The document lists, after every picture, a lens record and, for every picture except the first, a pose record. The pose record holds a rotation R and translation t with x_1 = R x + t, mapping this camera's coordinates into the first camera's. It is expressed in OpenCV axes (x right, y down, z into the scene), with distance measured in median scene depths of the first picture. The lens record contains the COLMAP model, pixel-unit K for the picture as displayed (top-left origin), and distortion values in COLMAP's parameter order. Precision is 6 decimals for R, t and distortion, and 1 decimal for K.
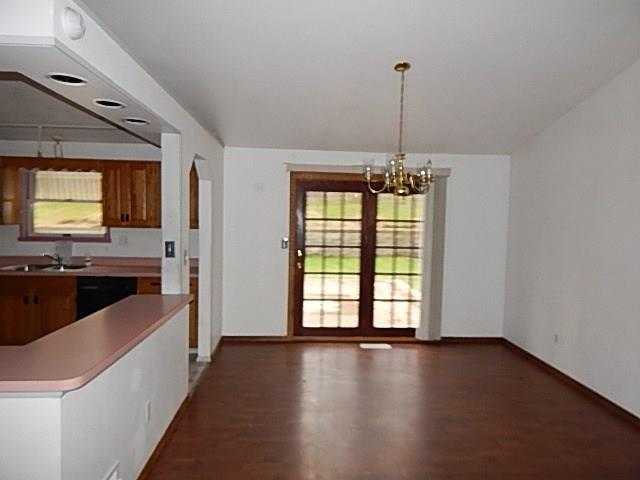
lens RADIAL K [[428.6, 0, 322.6], [0, 428.6, 233.9], [0, 0, 1]] dist [0.025861, -0.008497]
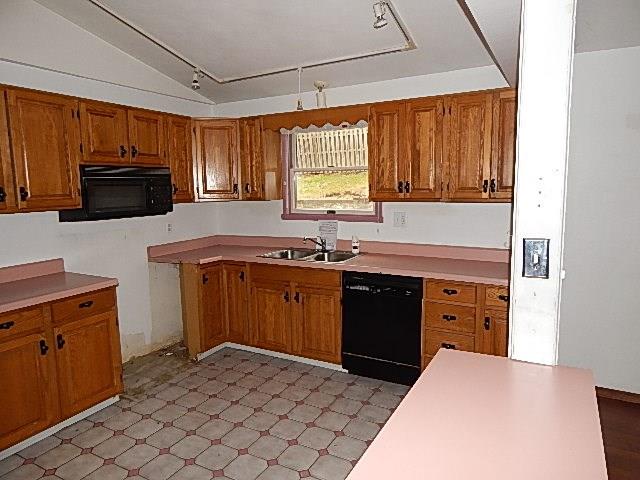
lens RADIAL K [[428.6, 0, 323.8], [0, 428.6, 241.8], [0, 0, 1]] dist [0.025861, -0.008497]
pose [[0.845868, 0.038796, -0.531980, -0.202279], [0.007199, 0.996430, 0.084113, -0.009595], [0.533344, -0.074978, 0.842569, 0.358987]]
